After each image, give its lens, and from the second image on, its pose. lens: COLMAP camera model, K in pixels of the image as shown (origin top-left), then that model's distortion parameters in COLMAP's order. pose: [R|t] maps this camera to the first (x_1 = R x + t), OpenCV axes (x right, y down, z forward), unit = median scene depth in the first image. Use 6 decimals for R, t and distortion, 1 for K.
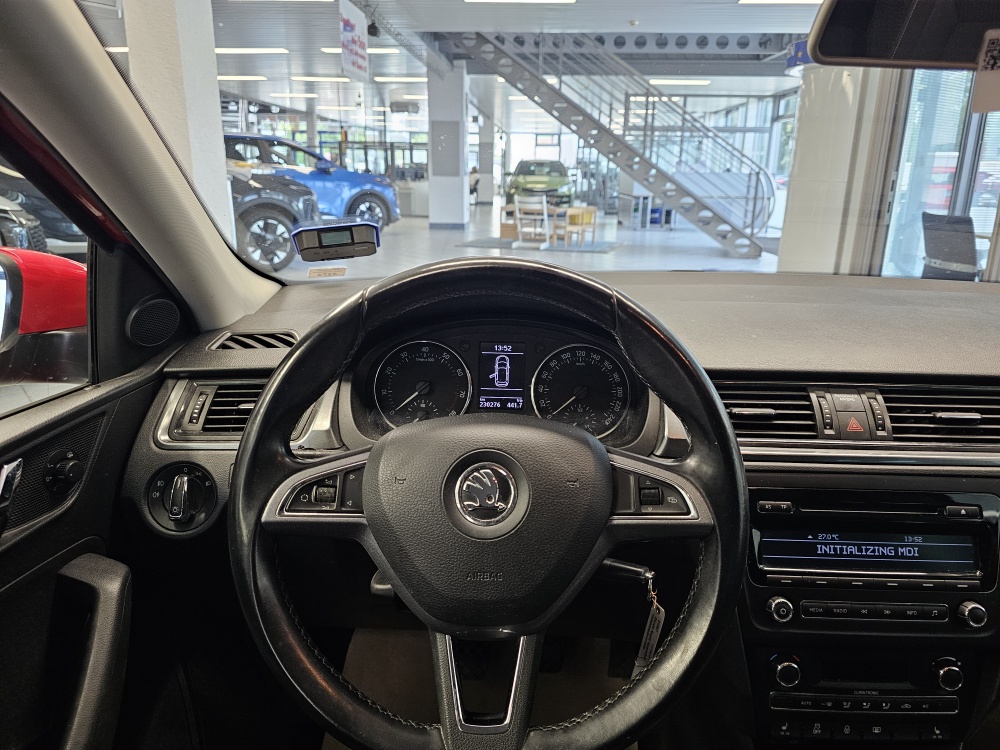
lens RADIAL K [[680.8, 0, 504.4], [0, 680.8, 356.0], [0, 0, 1]] dist [0.065787, -0.078924]
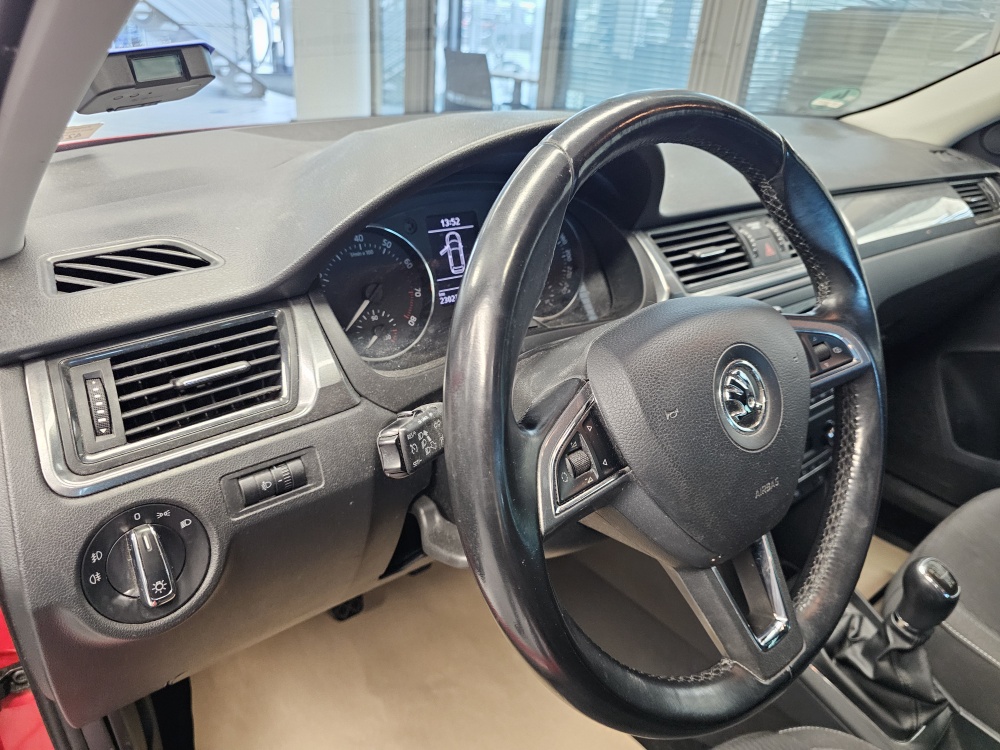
lens RADIAL K [[686.3, 0, 493.2], [0, 686.3, 372.6], [0, 0, 1]] dist [0.052661, -0.074869]
pose [[0.766257, -0.259048, 0.588001, -0.522601], [0.114693, 0.955574, 0.271523, -0.061752], [-0.632215, -0.140616, 0.761926, 0.395147]]
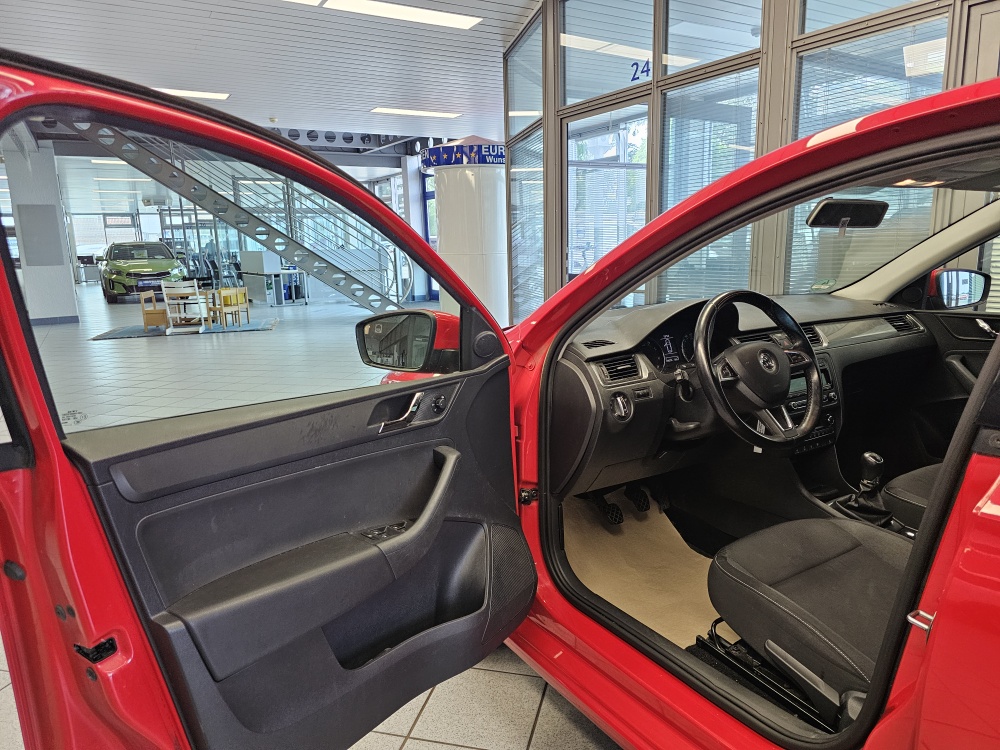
lens RADIAL K [[685.1, 0, 500.0], [0, 685.1, 375.0], [0, 0, 1]] dist [0.091900, -0.148549]
pose [[0.821359, -0.142438, 0.552341, -1.983787], [0.185574, 0.982370, -0.022624, 0.073890], [-0.539381, 0.121082, 0.833311, -0.696169]]
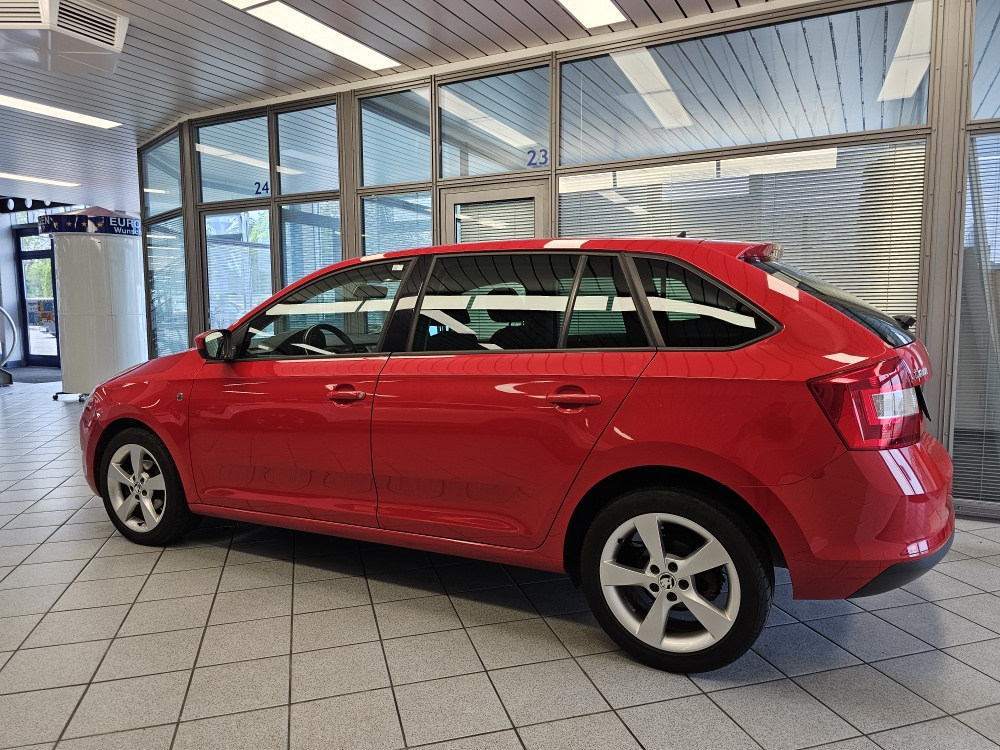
lens RADIAL K [[680.8, 0, 504.4], [0, 680.8, 356.0], [0, 0, 1]] dist [0.065787, -0.078924]
pose [[0.415389, -0.085166, 0.905648, -3.854495], [0.251676, 0.967503, -0.024452, 0.537044], [-0.874135, 0.238087, 0.423324, -2.335029]]
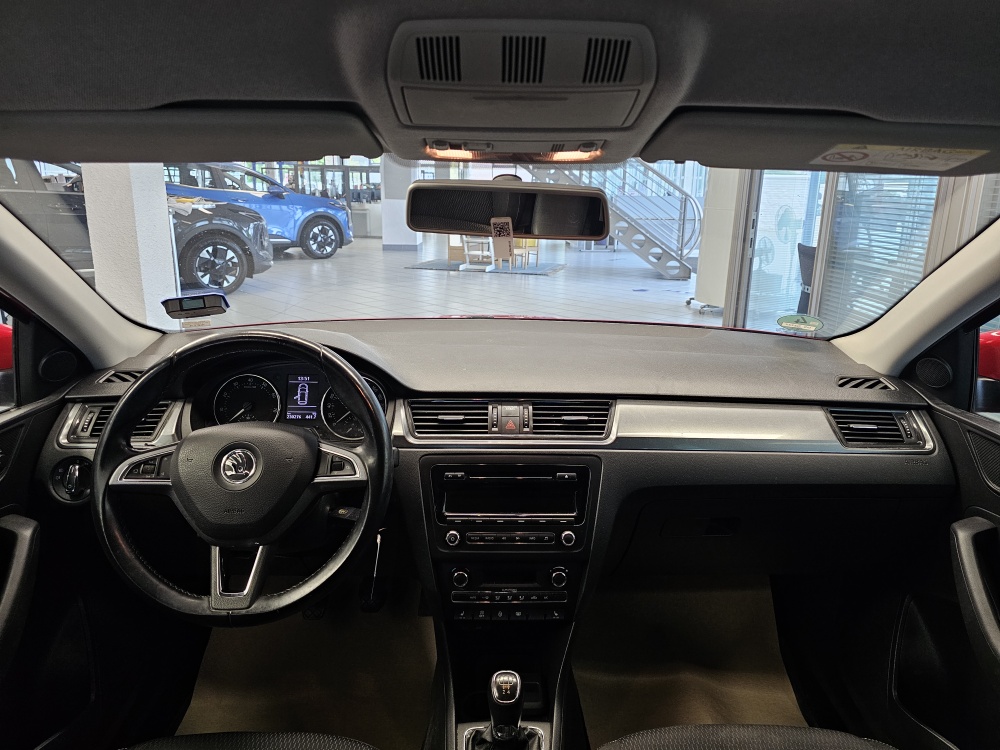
lens RADIAL K [[680.8, 0, 504.4], [0, 680.8, 356.0], [0, 0, 1]] dist [0.065787, -0.078924]
pose [[0.998833, -0.010935, 0.047047, 0.410644], [0.012019, 0.999667, -0.022820, -0.024262], [-0.046781, 0.023359, 0.998632, -0.580599]]
